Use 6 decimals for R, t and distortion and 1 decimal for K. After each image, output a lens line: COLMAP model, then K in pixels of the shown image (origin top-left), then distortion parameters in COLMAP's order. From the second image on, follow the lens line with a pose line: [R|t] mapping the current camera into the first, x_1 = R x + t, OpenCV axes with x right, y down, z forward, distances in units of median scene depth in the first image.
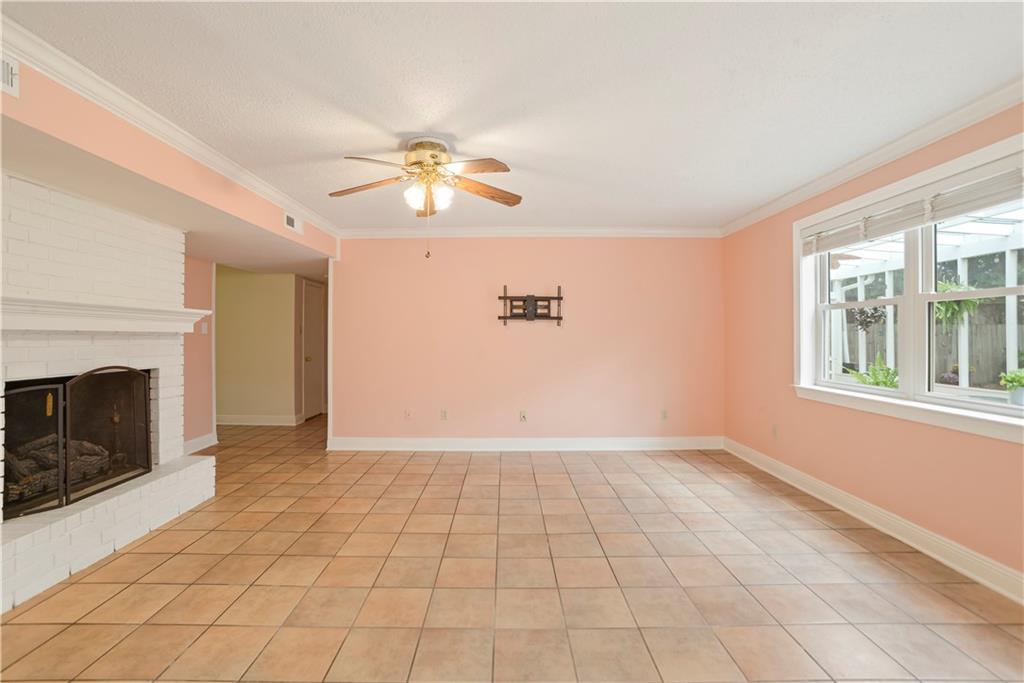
lens RADIAL K [[451.0, 0, 507.9], [0, 451.0, 333.7], [0, 0, 1]] dist [-0.060883, 0.023856]
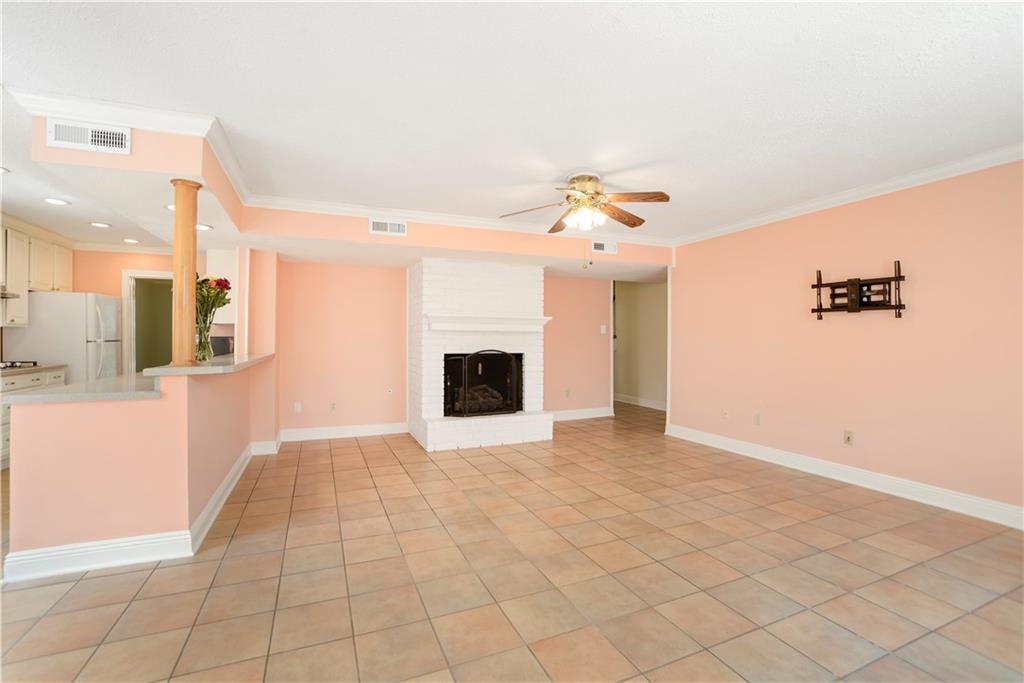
lens RADIAL K [[455.7, 0, 504.1], [0, 455.7, 340.0], [0, 0, 1]] dist [-0.069777, 0.024633]
pose [[0.386860, 0.004334, -0.922128, 0.708512], [0.000678, 0.999987, 0.004984, 0.018866], [0.922138, -0.002553, 0.386852, 0.242333]]
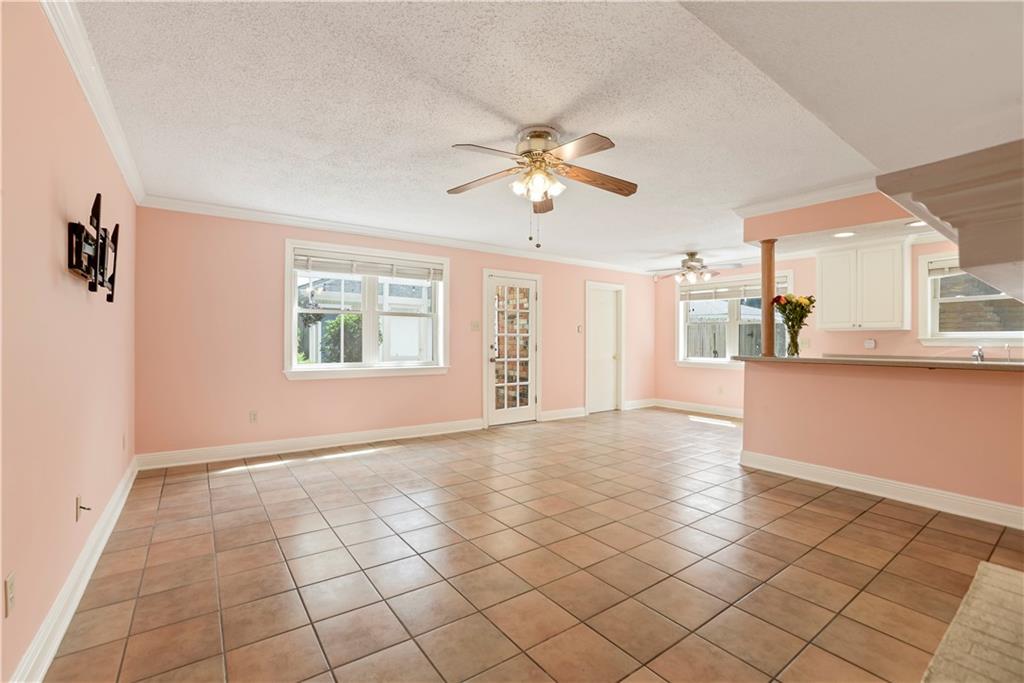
lens RADIAL K [[447.6, 0, 506.1], [0, 447.6, 343.1], [0, 0, 1]] dist [-0.053608, 0.023552]
pose [[-0.582158, -0.004195, 0.813065, -0.753693], [-0.006432, 0.999979, 0.000554, 0.034675], [-0.813050, -0.004907, -0.582173, 1.296280]]
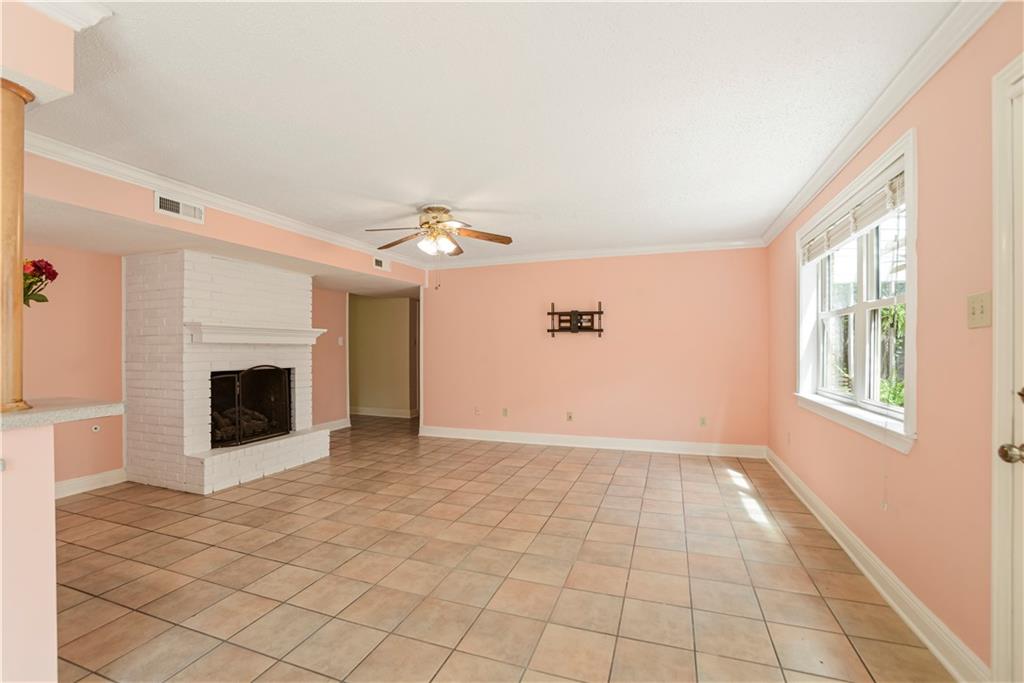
lens RADIAL K [[454.5, 0, 510.3], [0, 454.5, 349.7], [0, 0, 1]] dist [-0.071022, 0.024838]
pose [[0.939658, -0.000458, -0.342116, 0.407946], [0.003199, 0.999967, 0.007446, 0.006654], [0.342101, -0.008091, 0.939628, -0.192300]]
